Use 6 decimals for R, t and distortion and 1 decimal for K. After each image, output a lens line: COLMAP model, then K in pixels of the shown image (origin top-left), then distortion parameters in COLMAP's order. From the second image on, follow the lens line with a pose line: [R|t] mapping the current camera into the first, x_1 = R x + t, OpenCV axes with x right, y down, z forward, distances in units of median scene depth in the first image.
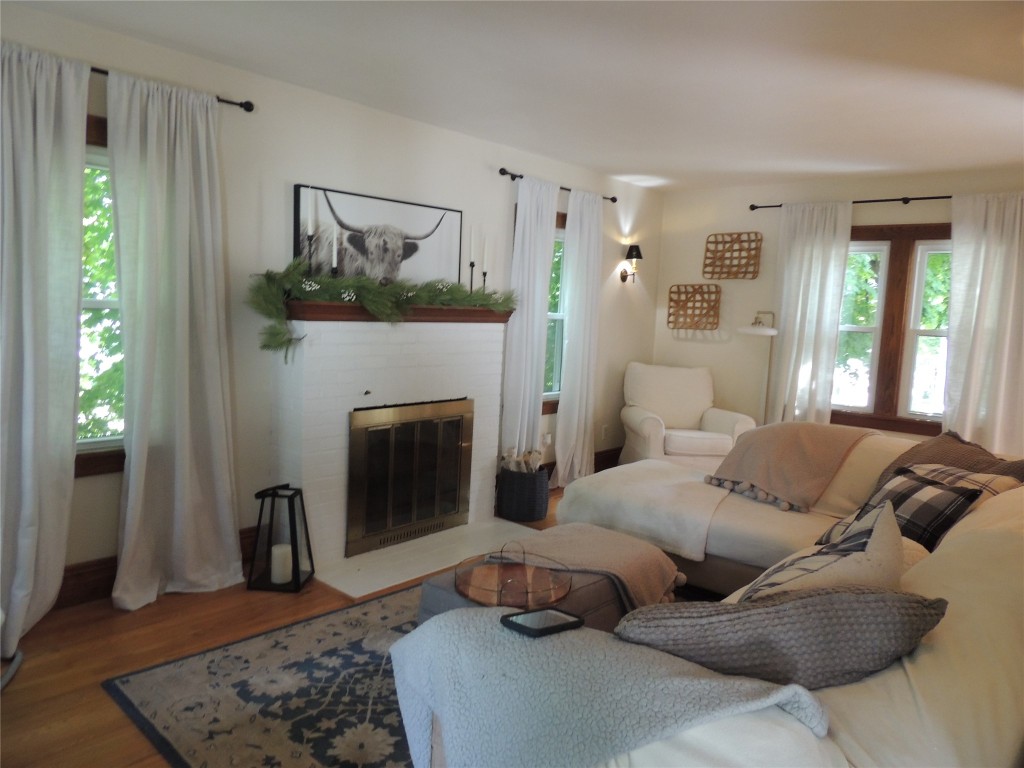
lens RADIAL K [[737.6, 0, 512.0], [0, 737.6, 384.0], [0, 0, 1]] dist [-0.000623, -0.002649]
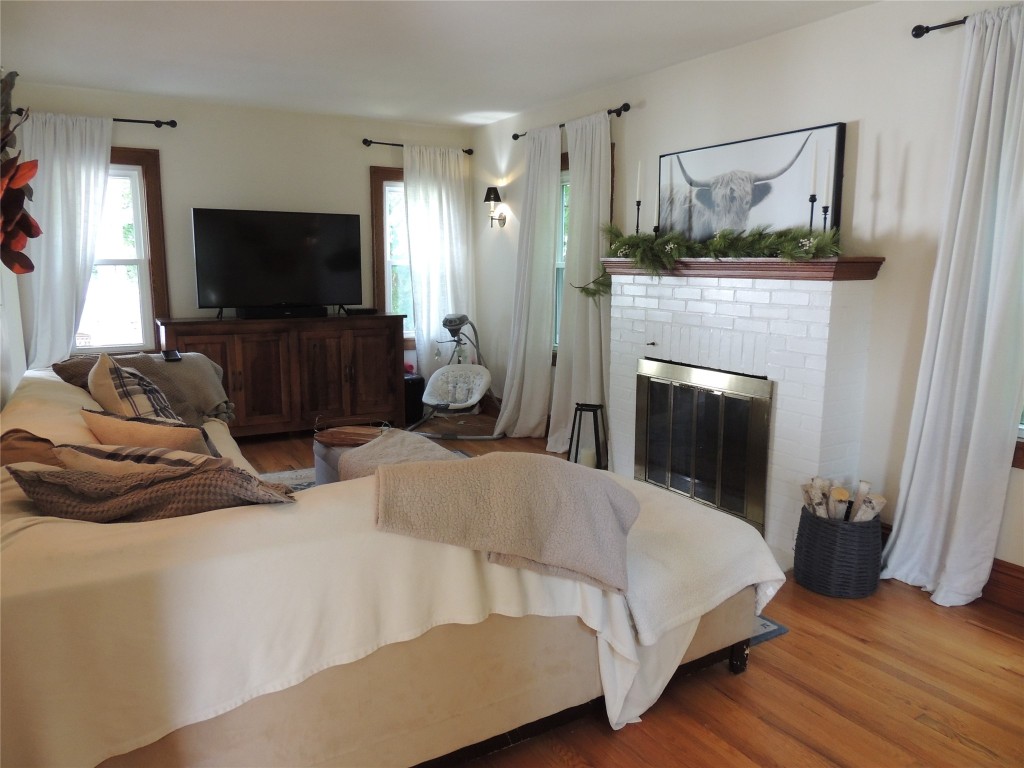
lens RADIAL K [[737.6, 0, 512.0], [0, 737.6, 384.0], [0, 0, 1]] dist [-0.000623, -0.002649]
pose [[-0.313099, 0.134995, -0.940077, 0.827343], [-0.094818, 0.980458, 0.172373, -0.090347], [0.944976, 0.143106, -0.294180, 1.069054]]
